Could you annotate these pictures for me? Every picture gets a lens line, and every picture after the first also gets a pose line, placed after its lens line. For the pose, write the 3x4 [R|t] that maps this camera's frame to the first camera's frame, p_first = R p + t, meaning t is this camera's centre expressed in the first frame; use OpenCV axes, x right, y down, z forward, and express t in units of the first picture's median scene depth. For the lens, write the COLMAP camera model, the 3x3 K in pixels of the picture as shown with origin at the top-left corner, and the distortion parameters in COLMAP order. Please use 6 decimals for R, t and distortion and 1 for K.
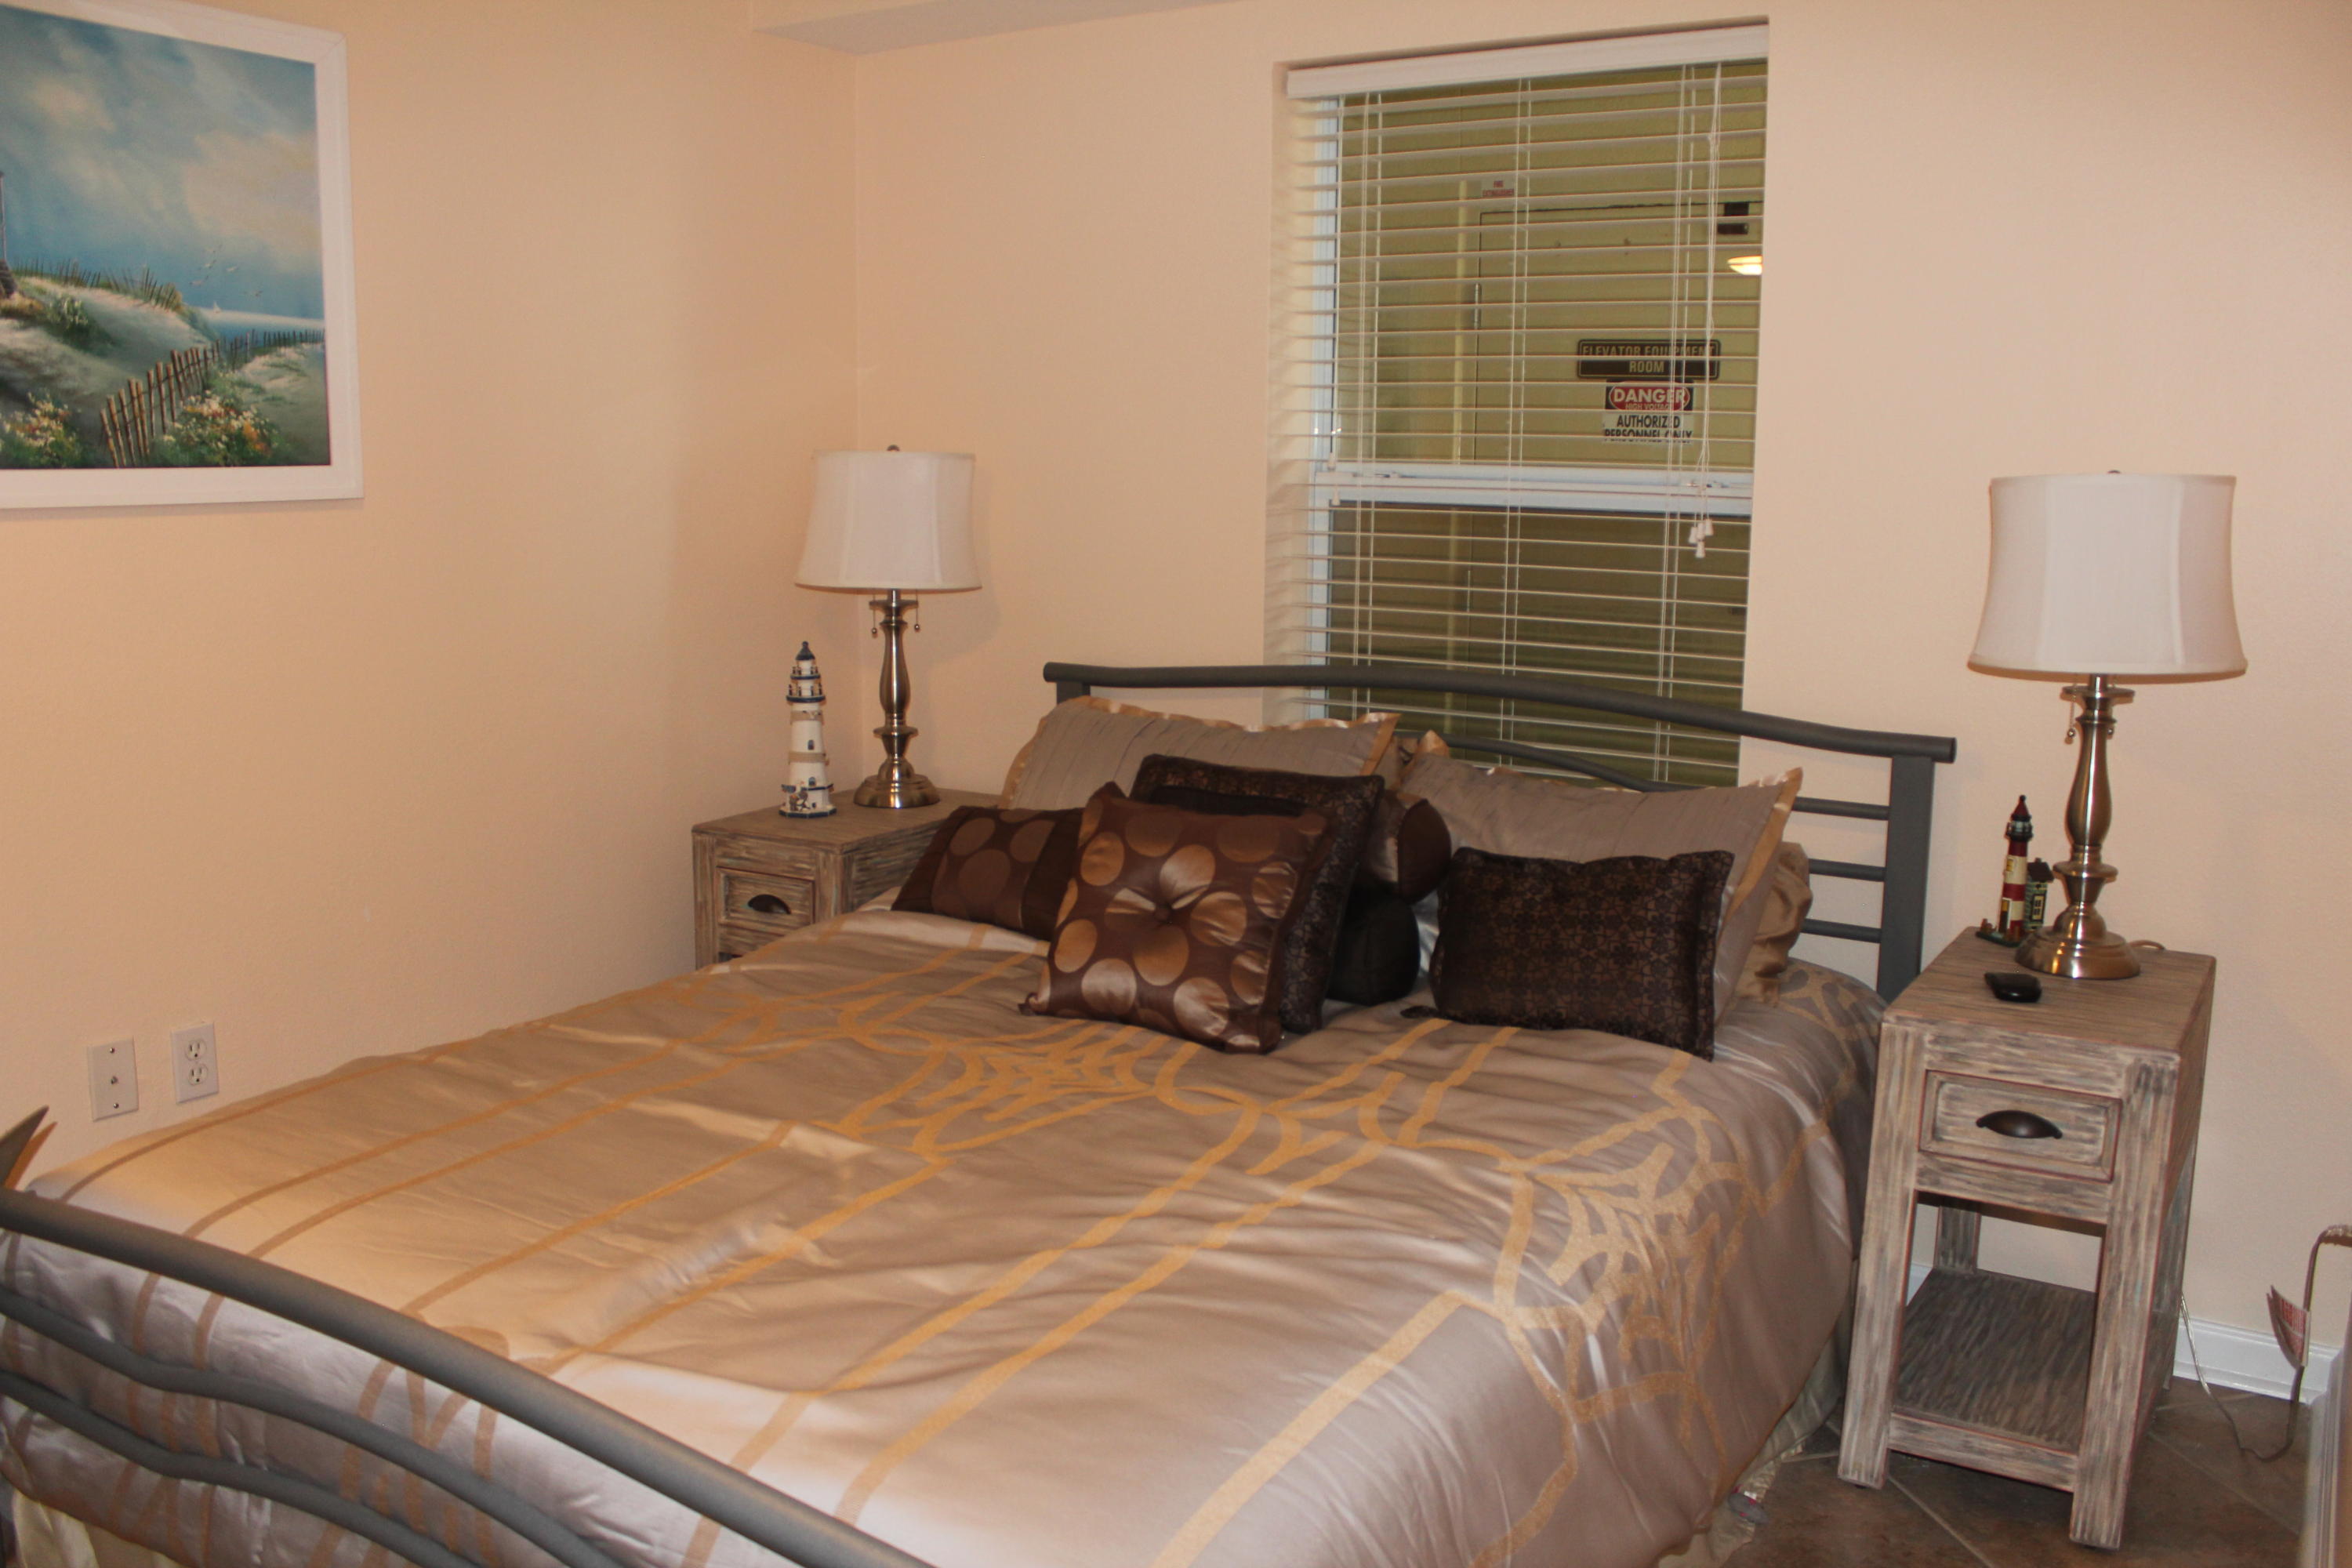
lens RADIAL K [[1968.9, 0, 1191.5], [0, 1968.9, 789.8], [0, 0, 1]] dist [-0.172014, 0.158972]
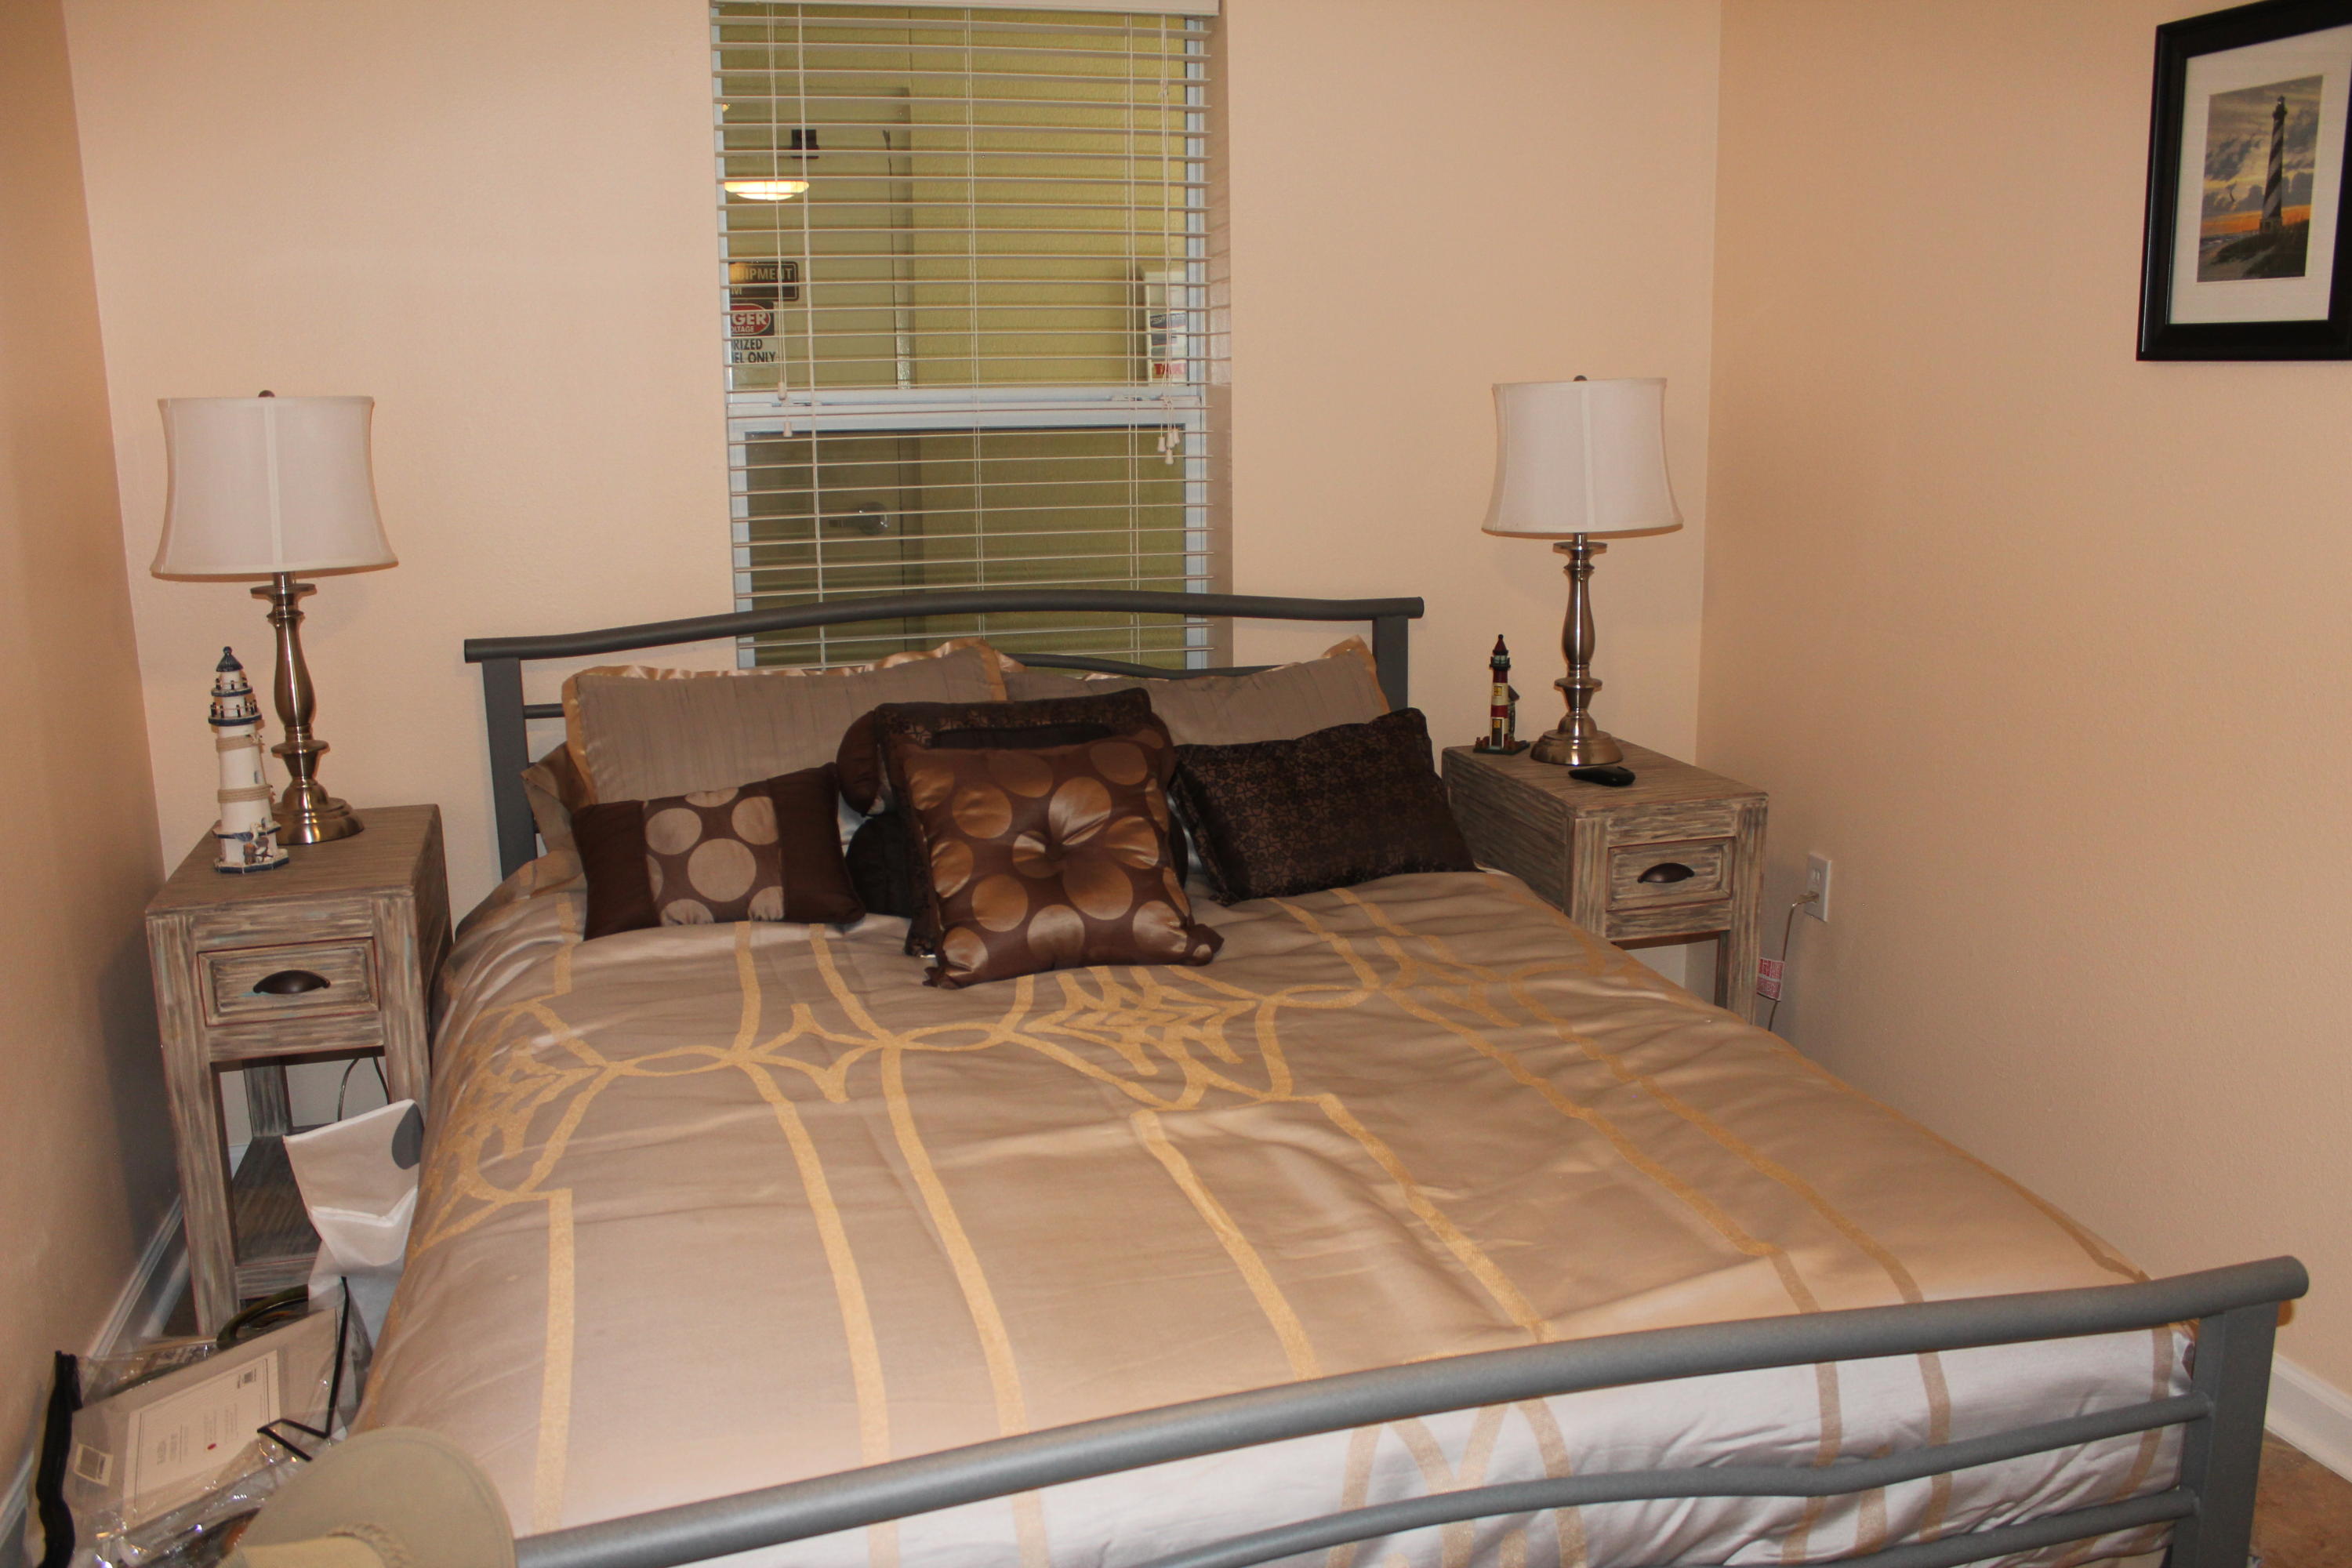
lens RADIAL K [[1968.9, 0, 1191.5], [0, 1968.9, 789.8], [0, 0, 1]] dist [-0.172014, 0.158972]
pose [[0.675327, -0.171109, 0.717395, -0.669970], [0.140529, 0.984747, 0.102587, -0.059498], [-0.724006, 0.031535, 0.689072, 0.275343]]
